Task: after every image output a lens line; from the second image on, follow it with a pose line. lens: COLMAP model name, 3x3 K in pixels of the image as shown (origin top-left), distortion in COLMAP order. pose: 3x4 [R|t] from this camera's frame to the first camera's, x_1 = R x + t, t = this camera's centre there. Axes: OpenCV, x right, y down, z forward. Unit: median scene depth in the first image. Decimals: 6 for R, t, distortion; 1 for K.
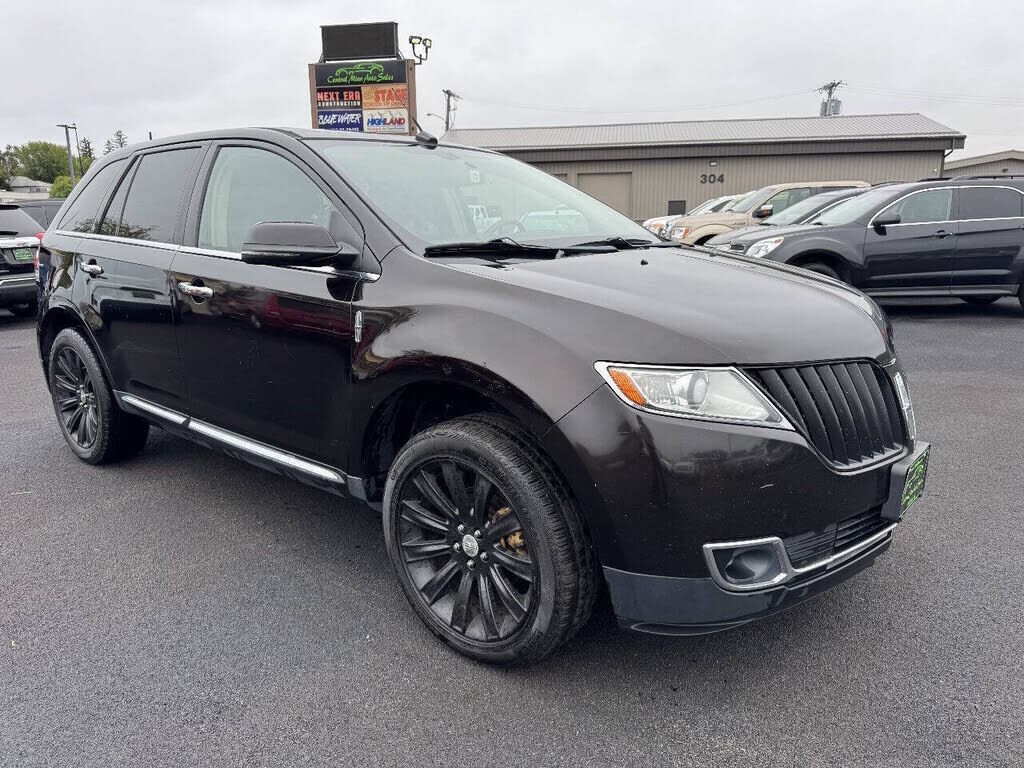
lens RADIAL K [[733.3, 0, 513.1], [0, 733.3, 406.4], [0, 0, 1]] dist [0.025523, -0.030720]
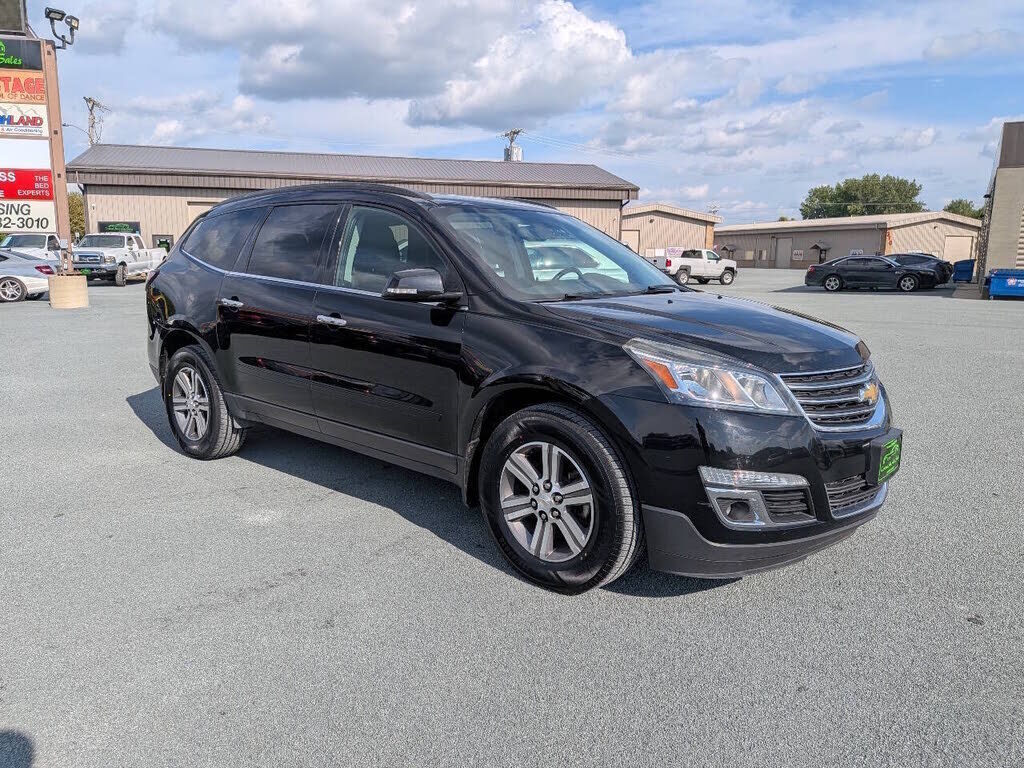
lens RADIAL K [[733.3, 0, 510.6], [0, 733.3, 387.3], [0, 0, 1]] dist [0.025523, -0.030720]
pose [[0.908836, -0.053295, 0.413735, -0.041948], [0.080423, 0.995584, -0.048415, -0.054112], [-0.409328, 0.077275, 0.909109, 0.169533]]
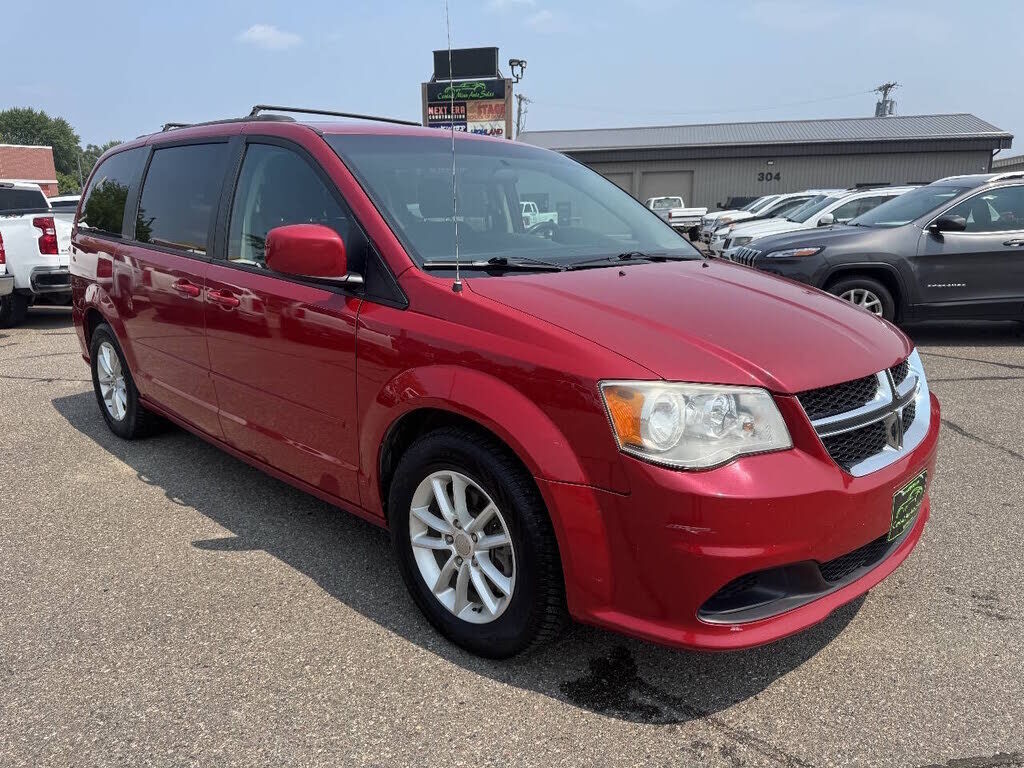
lens RADIAL K [[733.3, 0, 514.1], [0, 733.3, 404.4], [0, 0, 1]] dist [0.025523, -0.030720]
pose [[0.997928, 0.015159, -0.062524, -0.049251], [-0.014917, 0.999879, 0.004332, 0.040658], [0.062582, -0.003390, 0.998034, -0.165983]]
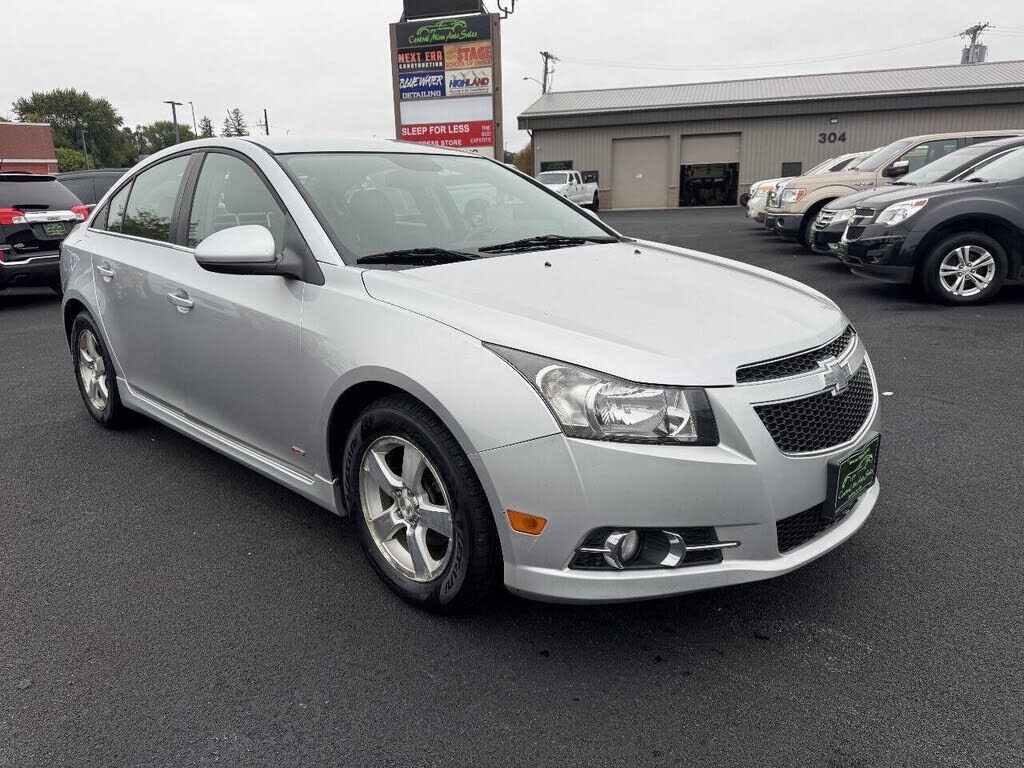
lens RADIAL K [[733.3, 0, 514.6], [0, 733.3, 401.7], [0, 0, 1]] dist [0.025523, -0.030720]
pose [[0.990949, 0.021304, -0.132539, 0.017574], [-0.017017, 0.999297, 0.033395, -0.013970], [0.133158, -0.030838, 0.990615, 0.068777]]
